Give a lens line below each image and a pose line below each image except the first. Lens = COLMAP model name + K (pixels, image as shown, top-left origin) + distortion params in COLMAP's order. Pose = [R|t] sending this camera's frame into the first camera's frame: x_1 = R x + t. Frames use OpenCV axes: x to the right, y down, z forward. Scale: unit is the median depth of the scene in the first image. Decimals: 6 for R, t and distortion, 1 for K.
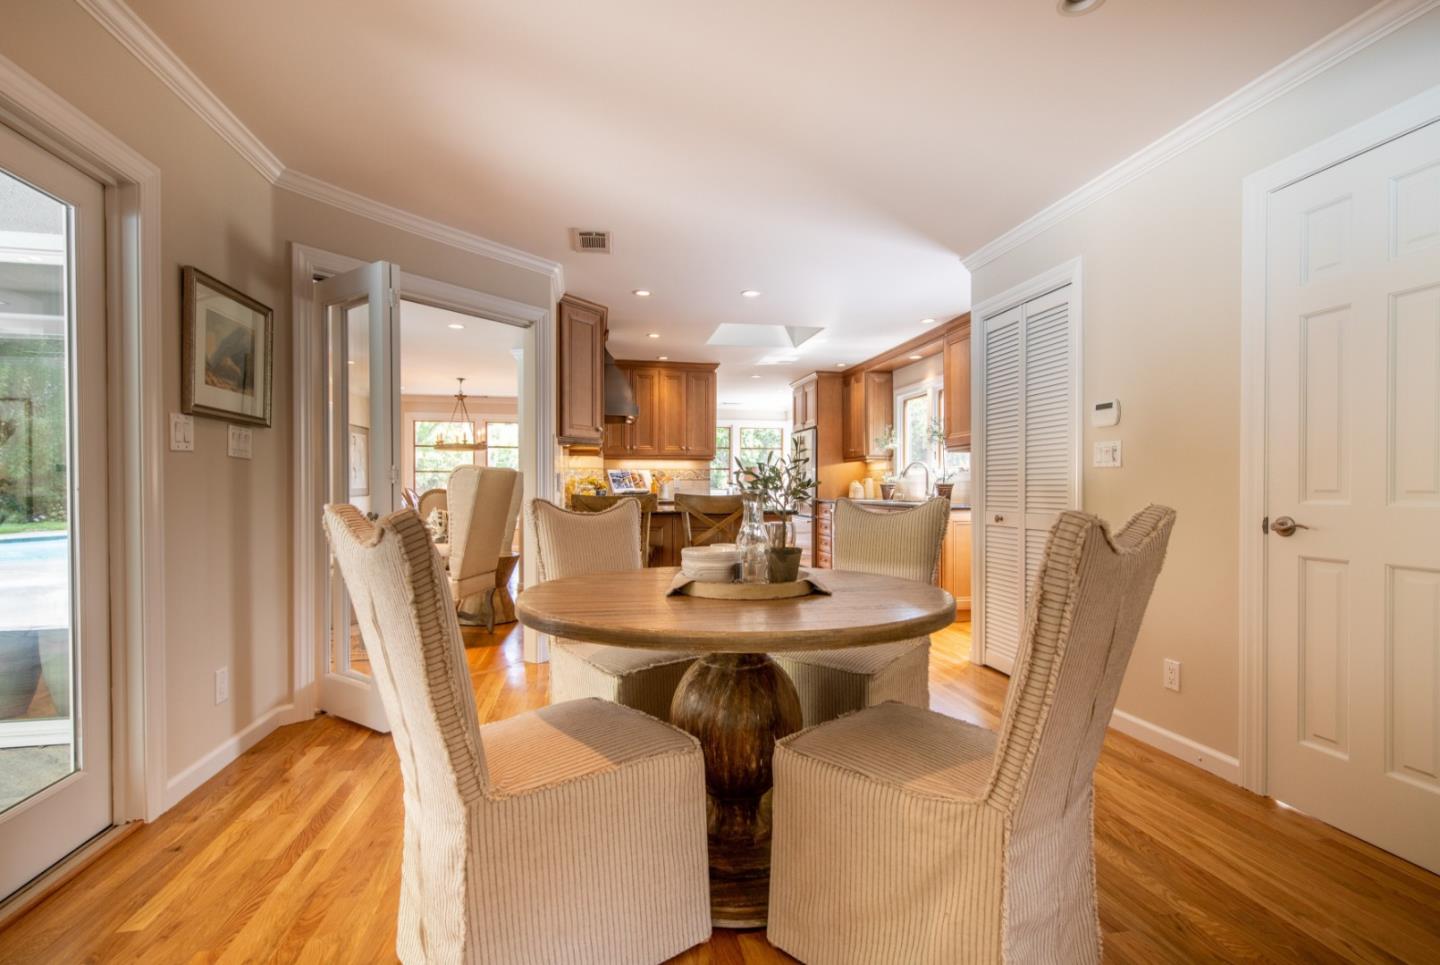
lens RADIAL K [[691.3, 0, 720.0], [0, 691.3, 482.5], [0, 0, 1]] dist [0.021077, 0.000084]
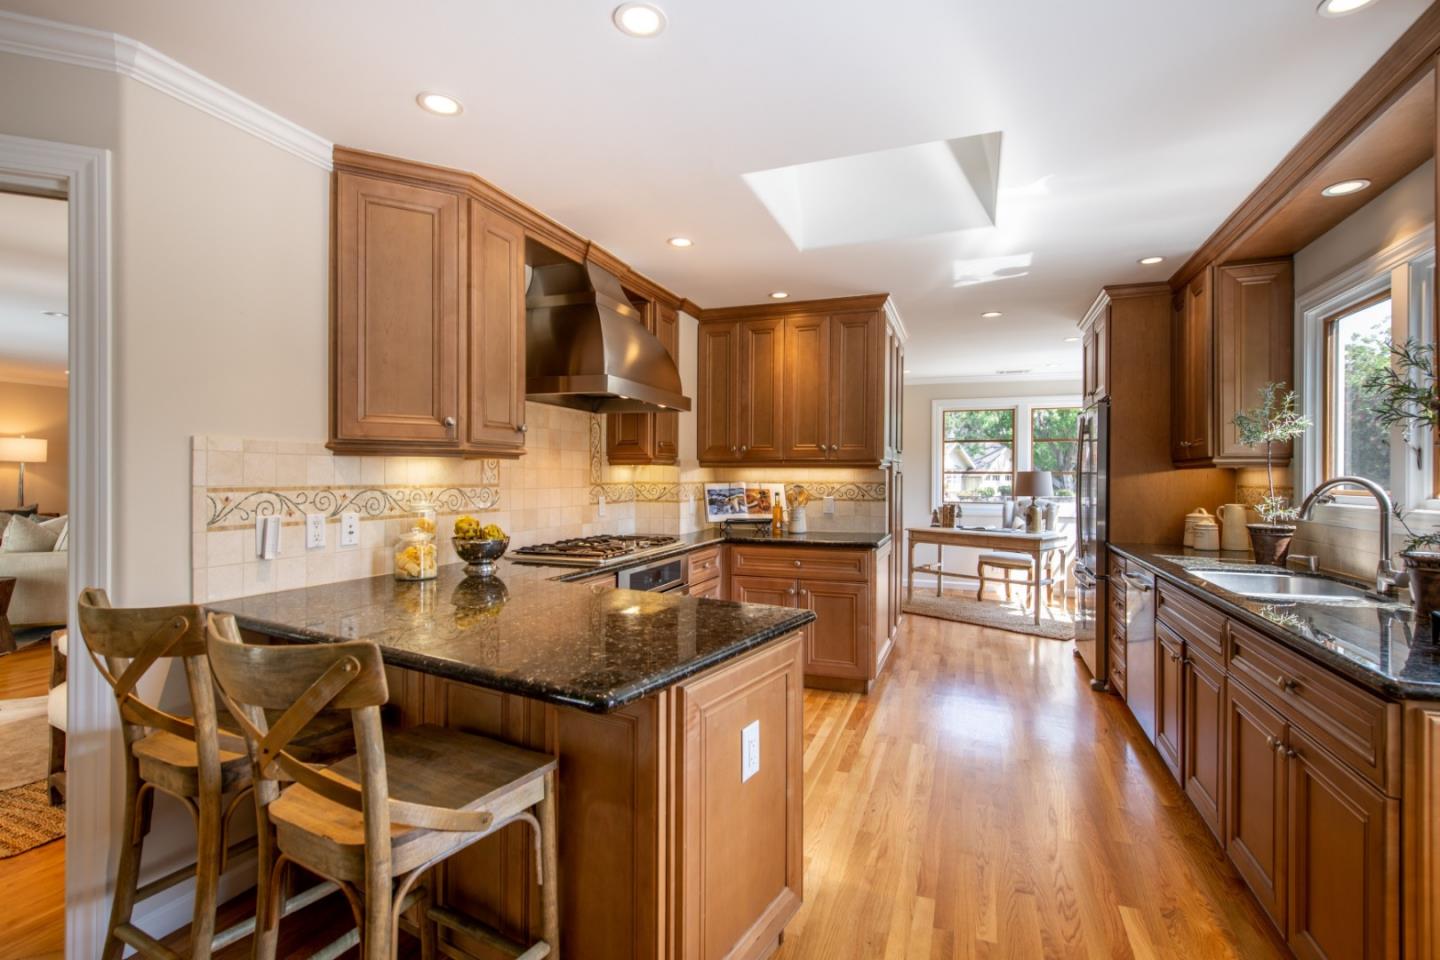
lens RADIAL K [[691.3, 0, 720.0], [0, 691.3, 480.0], [0, 0, 1]] dist [0.021077, 0.000084]
pose [[0.860893, 0.005907, -0.508752, 0.166341], [-0.002307, 0.999968, 0.007707, -0.026320], [0.508781, -0.005461, 0.860879, 0.452840]]
